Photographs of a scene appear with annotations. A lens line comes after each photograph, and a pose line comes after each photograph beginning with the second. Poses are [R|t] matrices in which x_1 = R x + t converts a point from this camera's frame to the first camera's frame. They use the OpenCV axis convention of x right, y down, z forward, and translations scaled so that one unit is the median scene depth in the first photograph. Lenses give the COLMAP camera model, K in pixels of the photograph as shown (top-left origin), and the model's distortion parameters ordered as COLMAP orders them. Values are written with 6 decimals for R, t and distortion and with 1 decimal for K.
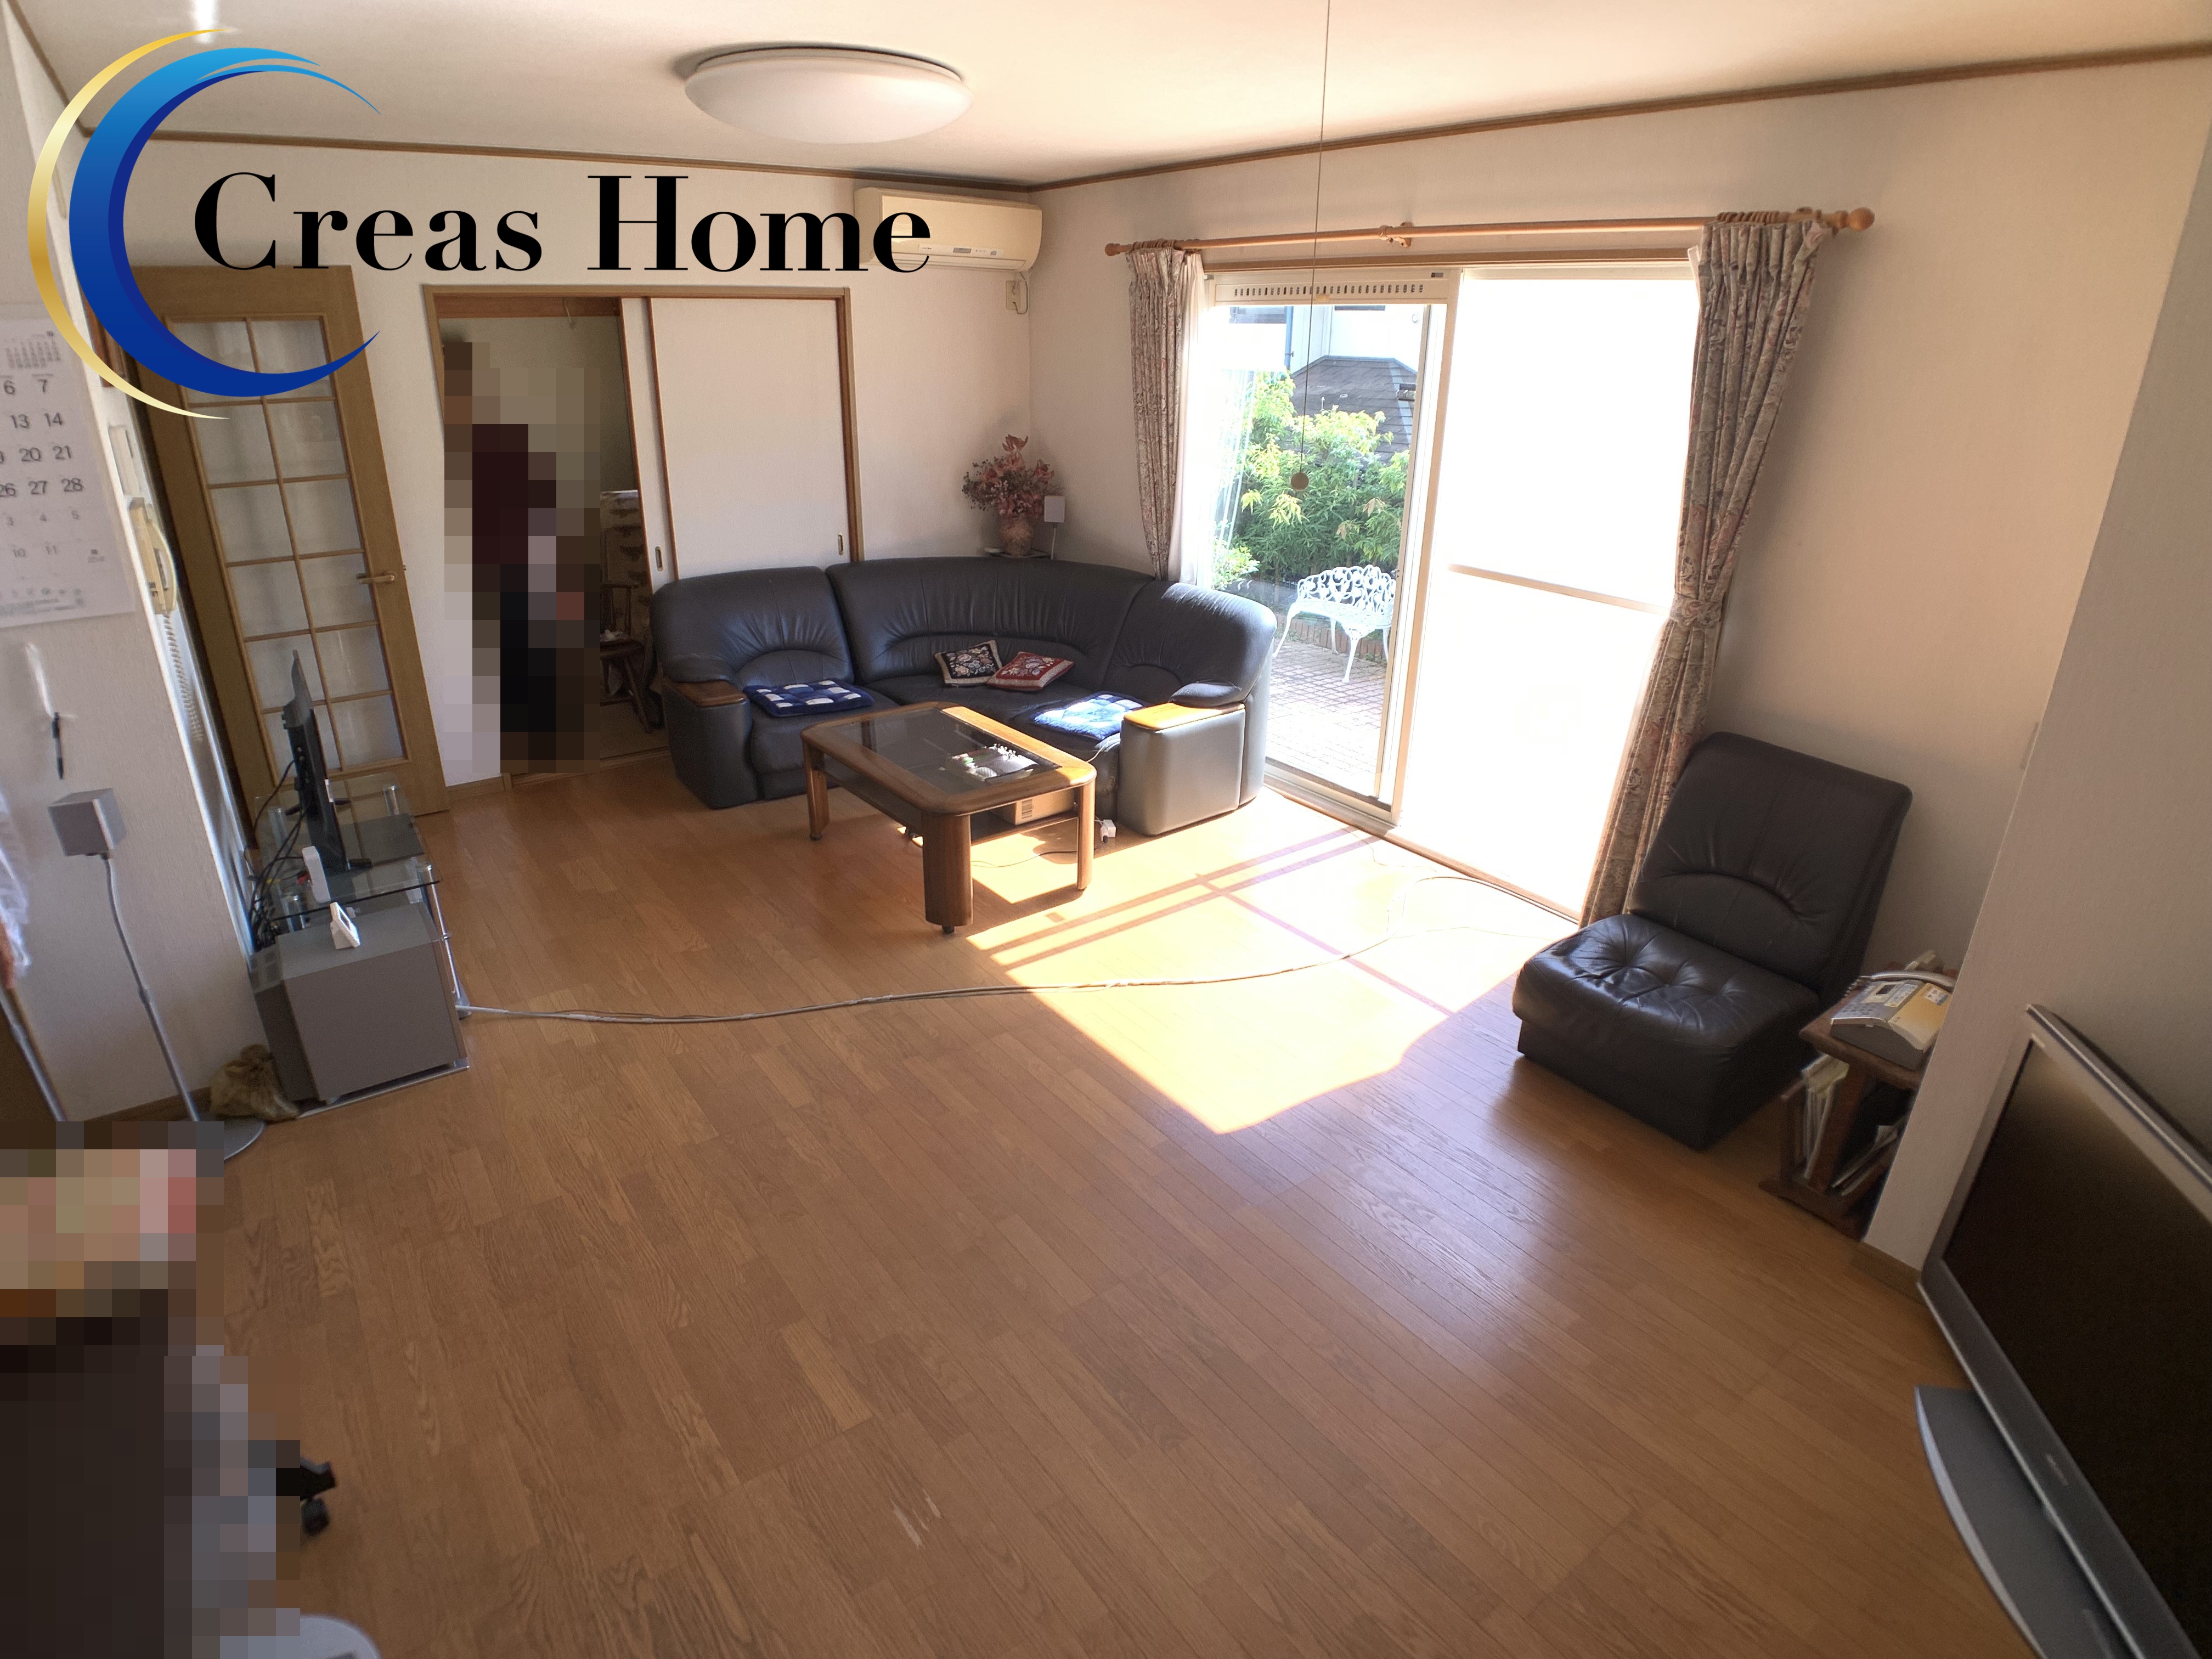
lens RADIAL K [[1175.3, 0, 1119.7], [0, 1175.3, 826.0], [0, 0, 1]] dist [-0.093545, -0.000427]
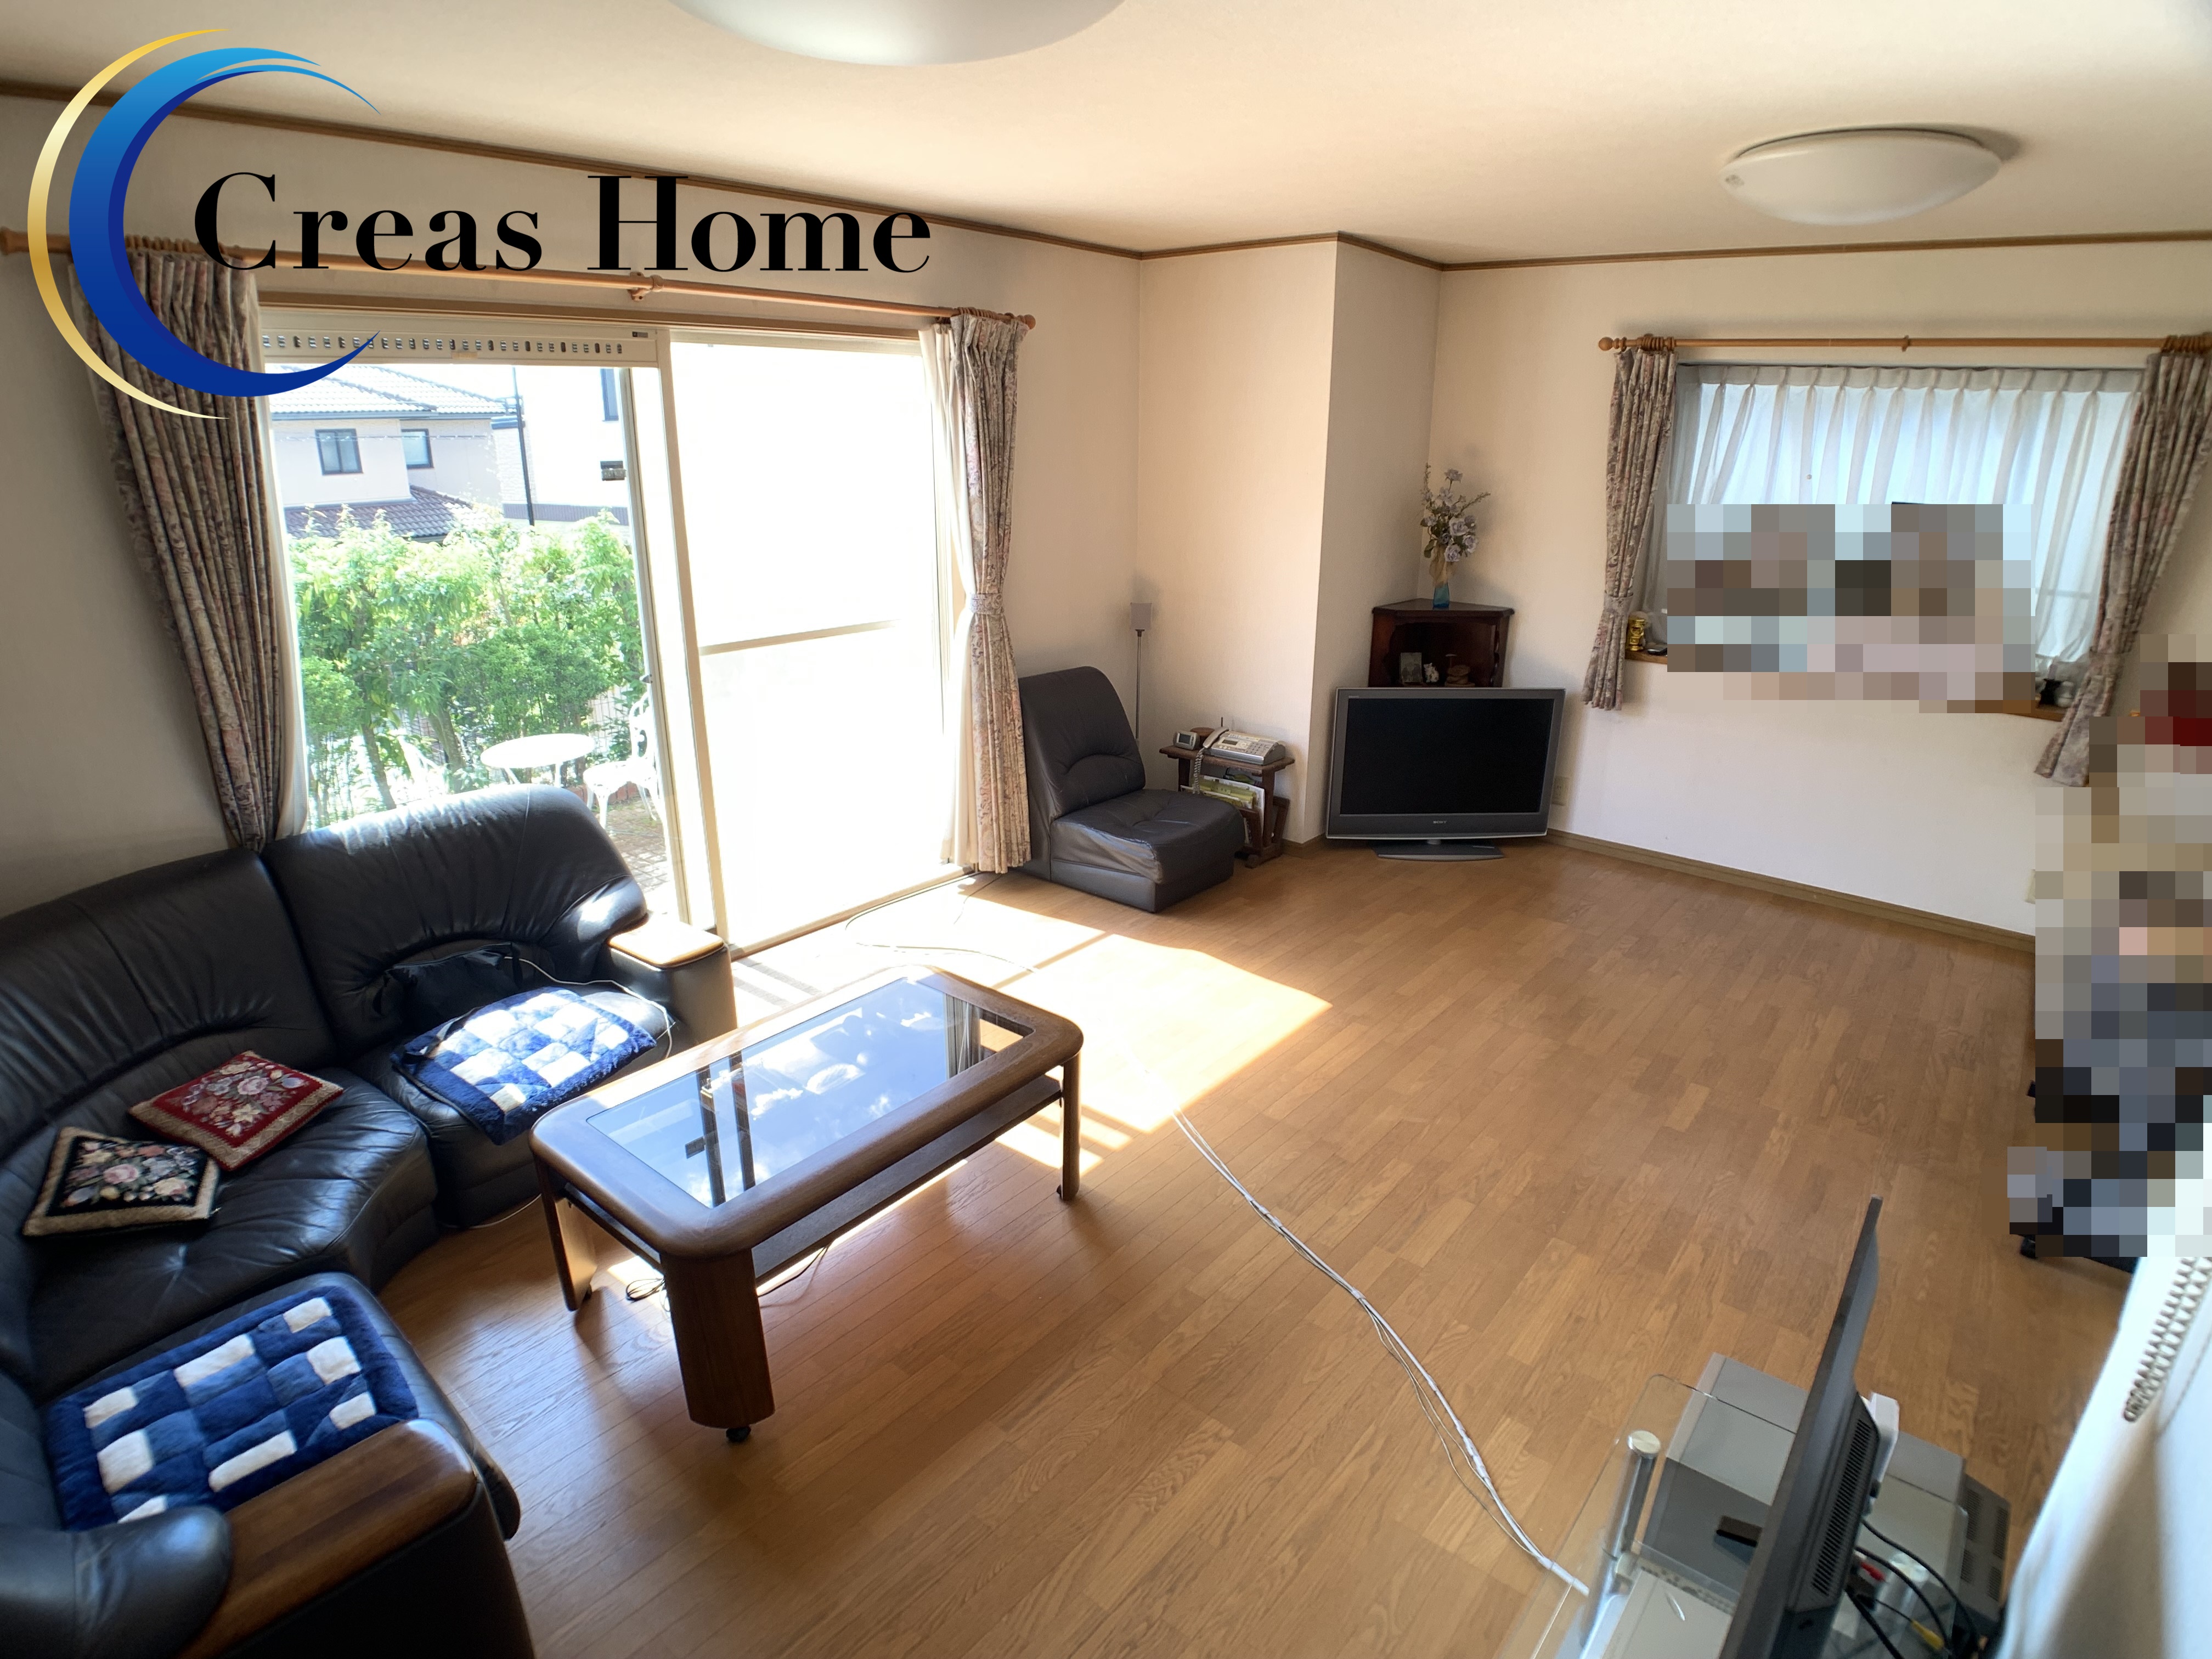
lens RADIAL K [[1175.3, 0, 1119.7], [0, 1175.3, 826.0], [0, 0, 1]] dist [-0.093545, -0.000427]
pose [[-0.229676, -0.331392, 0.915111, -0.856024], [0.360044, 0.844613, 0.396227, -0.442940], [-0.904222, 0.420484, -0.074671, 1.046964]]
